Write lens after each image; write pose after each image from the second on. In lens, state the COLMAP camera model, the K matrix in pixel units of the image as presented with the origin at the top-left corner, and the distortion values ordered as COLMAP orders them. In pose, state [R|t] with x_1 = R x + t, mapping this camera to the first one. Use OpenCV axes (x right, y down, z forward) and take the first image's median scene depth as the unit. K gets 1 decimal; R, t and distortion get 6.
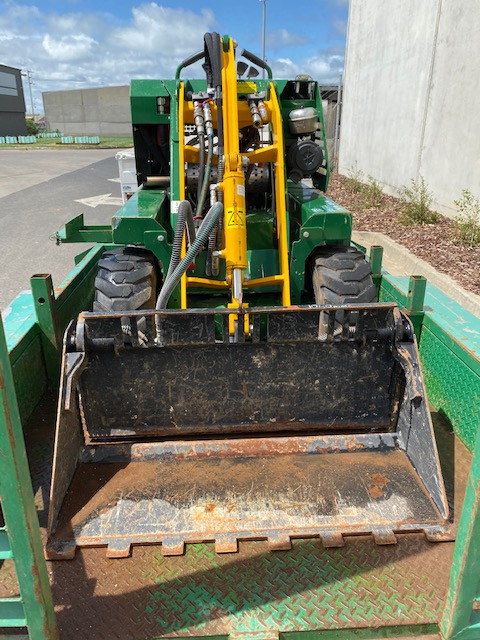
lens RADIAL K [[484.0, 0, 239.3], [0, 484.0, 309.5], [0, 0, 1]] dist [0.029879, -0.037860]
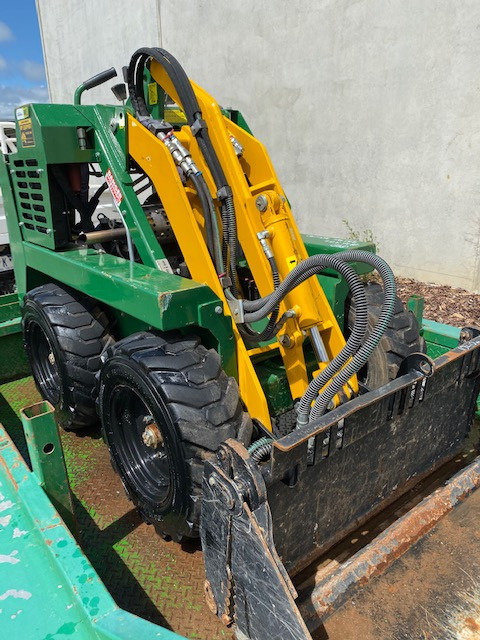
lens RADIAL K [[484.0, 0, 237.9], [0, 484.0, 308.1], [0, 0, 1]] dist [0.029879, -0.037860]
pose [[0.819586, -0.198781, 0.537368, -0.604779], [0.233247, 0.972410, 0.003966, -0.163625], [-0.523330, 0.122089, 0.843339, 0.400926]]
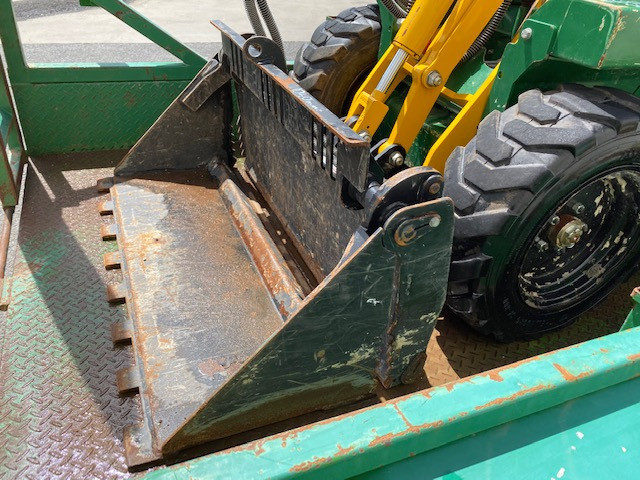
lens RADIAL K [[484.0, 0, 317.3], [0, 484.0, 242.2], [0, 0, 1]] dist [0.029879, -0.037860]
pose [[0.331818, 0.555761, -0.762251, 0.682457], [-0.420181, 0.810522, 0.408046, -0.104750], [0.844597, 0.184886, 0.502467, 0.670223]]
